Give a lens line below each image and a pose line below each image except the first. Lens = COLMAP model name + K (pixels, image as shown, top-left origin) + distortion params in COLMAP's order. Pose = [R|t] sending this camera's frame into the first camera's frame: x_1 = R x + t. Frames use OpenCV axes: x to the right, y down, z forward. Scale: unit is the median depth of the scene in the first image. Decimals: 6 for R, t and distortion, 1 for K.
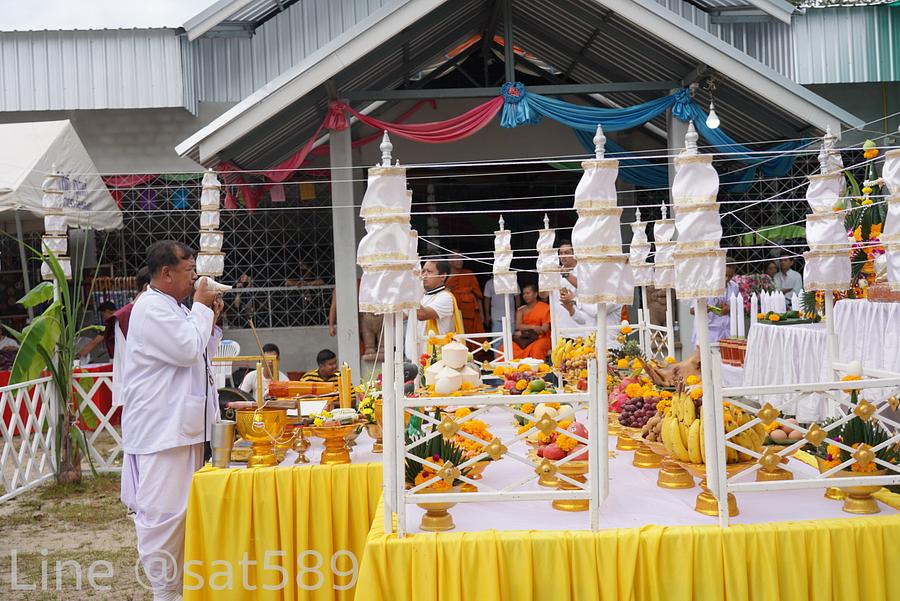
lens RADIAL K [[977.1, 0, 450.0], [0, 977.1, 300.5], [0, 0, 1]] dist [0.024437, 0.003813]
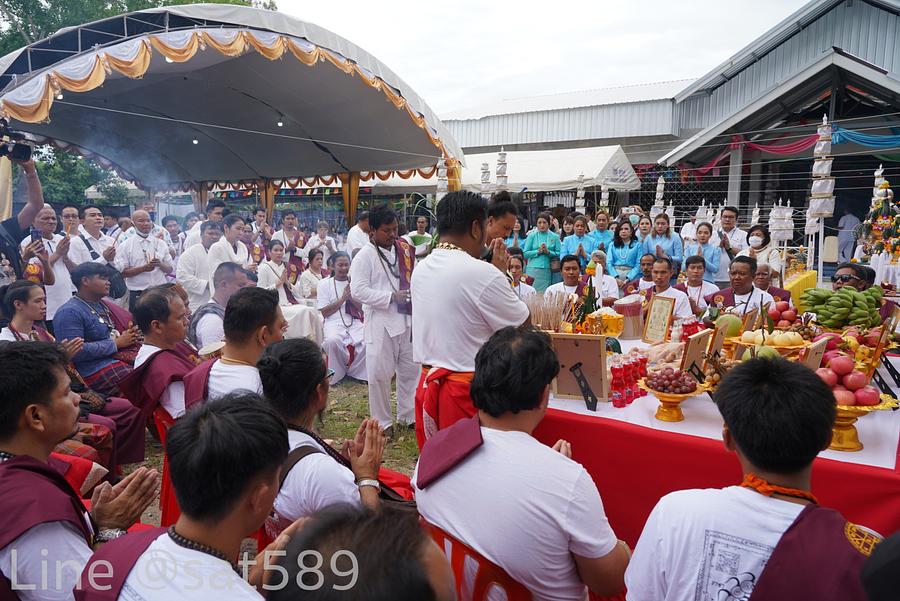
lens RADIAL K [[611.2, 0, 450.0], [0, 611.2, 300.5], [0, 0, 1]] dist [-0.019890, 0.008654]
pose [[0.788615, 0.132579, -0.600424, 0.257899], [-0.045373, 0.986363, 0.158204, -0.027993], [0.613211, -0.097519, 0.783876, -0.517546]]
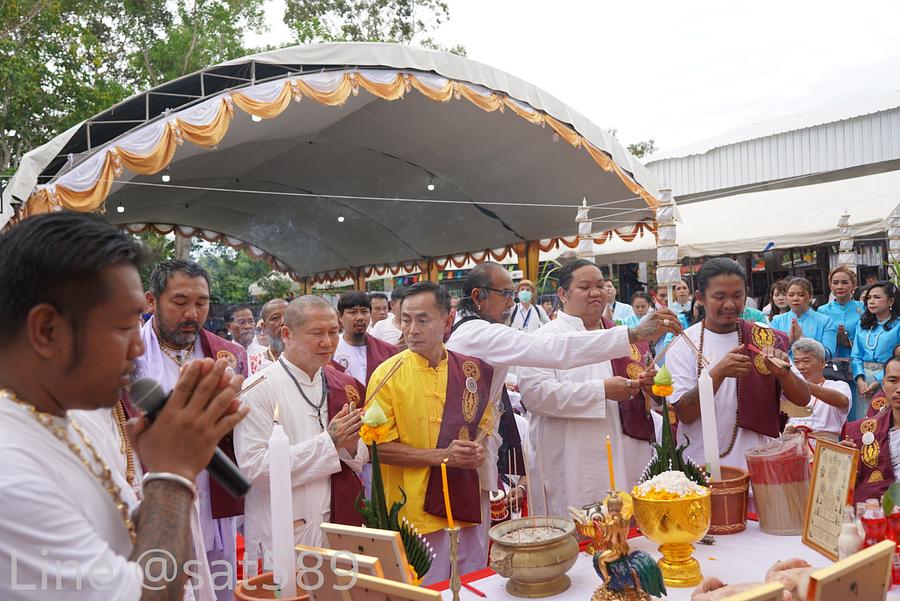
lens RADIAL K [[794.7, 0, 450.0], [0, 794.7, 300.5], [0, 0, 1]] dist [0.014483, 0.010592]
pose [[0.553064, 0.012963, -0.833038, 0.259340], [0.017827, 0.999466, 0.027388, -0.023878], [0.832948, -0.029999, 0.552538, -0.339300]]
